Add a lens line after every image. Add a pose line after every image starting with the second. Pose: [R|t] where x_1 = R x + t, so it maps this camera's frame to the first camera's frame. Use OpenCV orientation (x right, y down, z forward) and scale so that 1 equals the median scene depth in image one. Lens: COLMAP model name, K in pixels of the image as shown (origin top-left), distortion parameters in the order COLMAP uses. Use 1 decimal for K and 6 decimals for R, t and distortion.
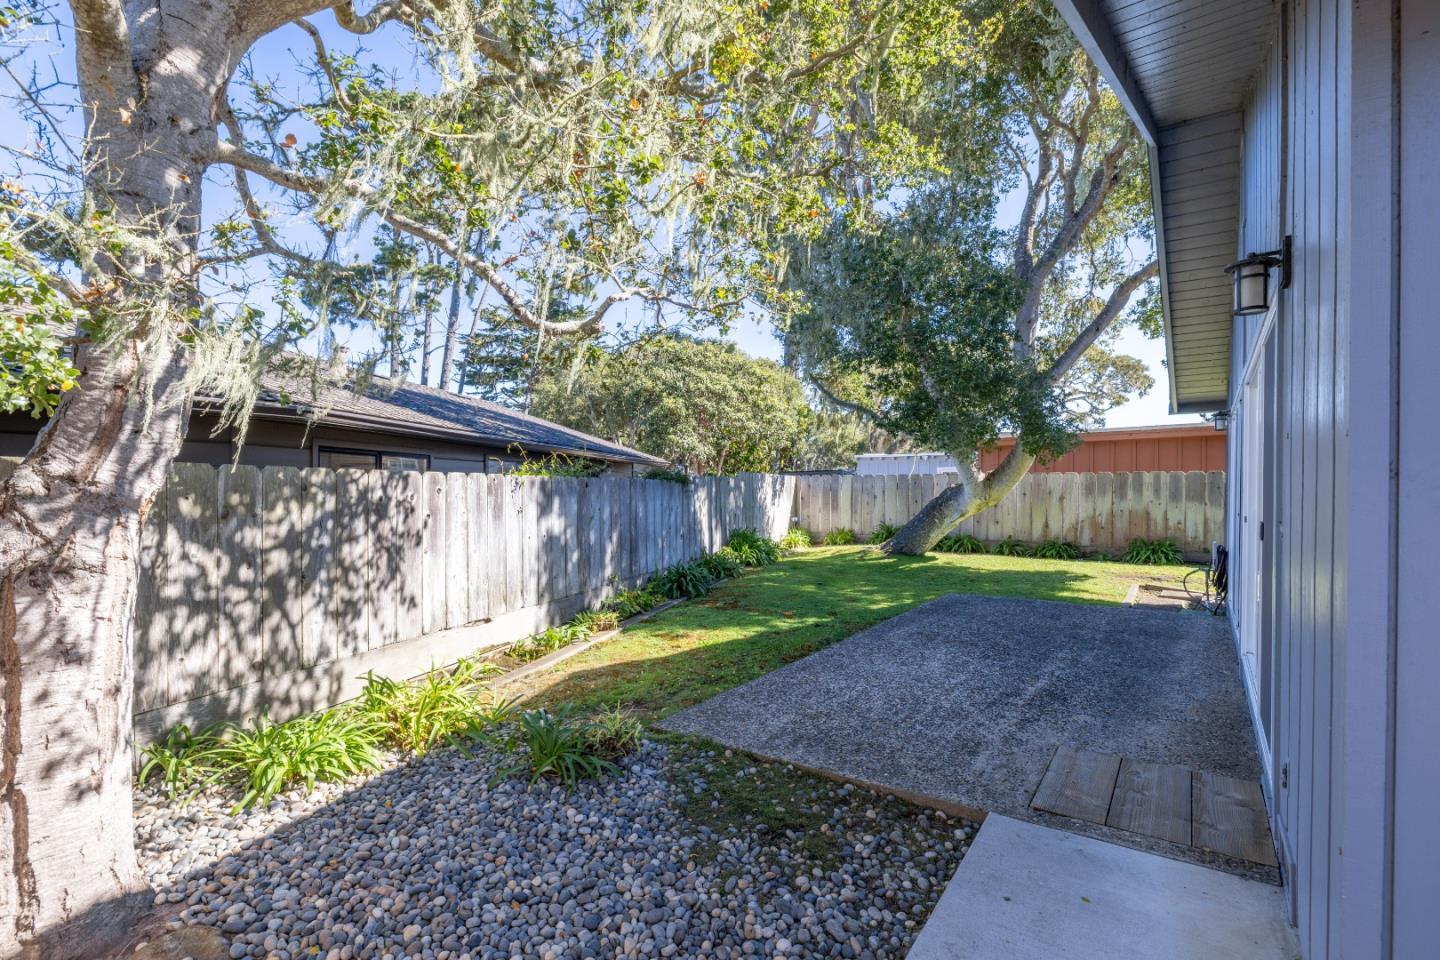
lens RADIAL K [[652.4, 0, 717.6], [0, 652.4, 486.3], [0, 0, 1]] dist [-0.001436, -0.000150]
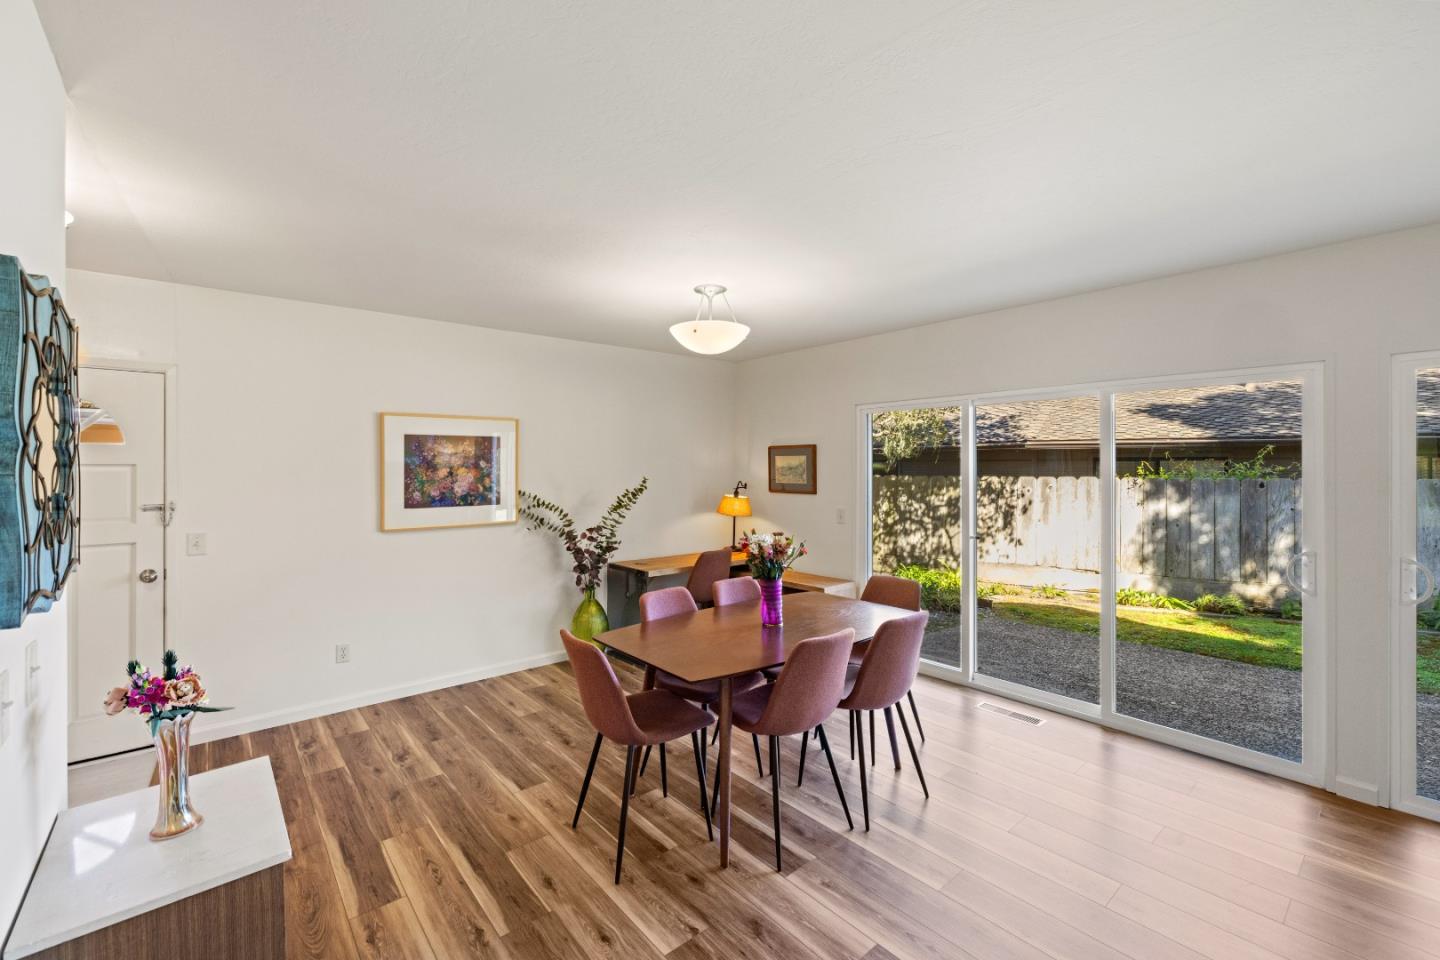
lens RADIAL K [[600.6, 0, 715.3], [0, 600.6, 471.7], [0, 0, 1]] dist [0.001012, -0.001243]
pose [[-0.213530, 0.012409, -0.976858, 1.533343], [-0.001585, 0.999914, 0.013049, -0.055199], [0.976935, 0.004335, -0.213492, 0.534824]]
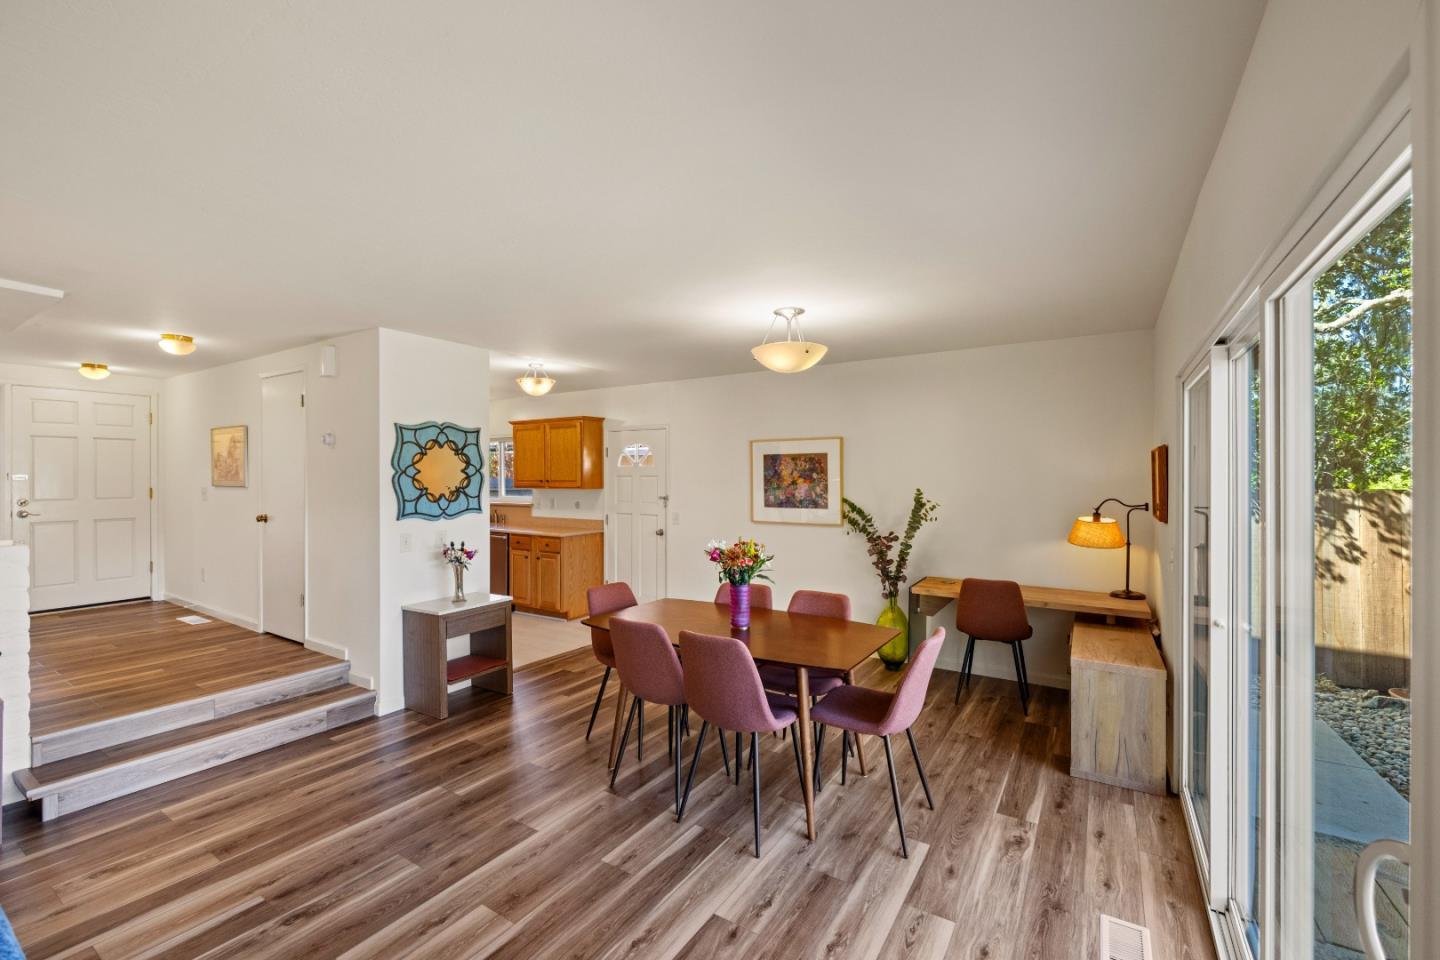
lens RADIAL K [[600.6, 0, 709.8], [0, 600.6, 477.5], [0, 0, 1]] dist [0.001012, -0.001243]
pose [[-0.997837, 0.005028, -0.065538, 0.993906], [0.004669, 0.999973, 0.005631, -0.057854], [0.065565, 0.005313, -0.997834, 1.112058]]
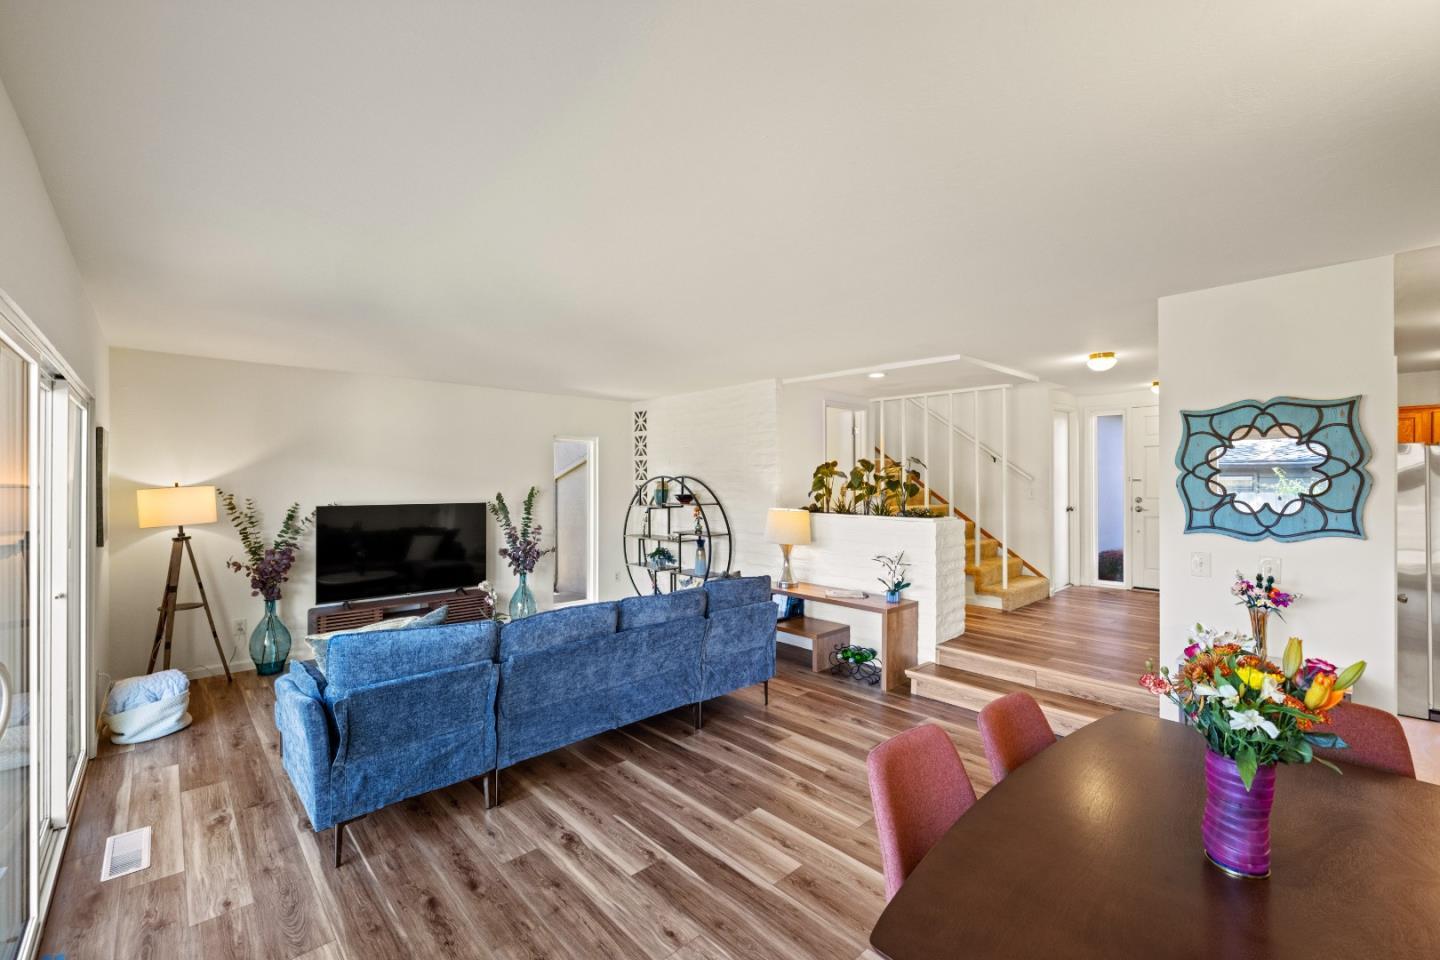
lens RADIAL K [[600.6, 0, 719.5], [0, 600.6, 480.8], [0, 0, 1]] dist [0.001012, -0.001243]
pose [[0.173767, 0.004896, 0.984775, 0.626346], [0.005617, 0.999966, -0.005962, -0.052414], [-0.984771, 0.006568, 0.173734, 0.626065]]
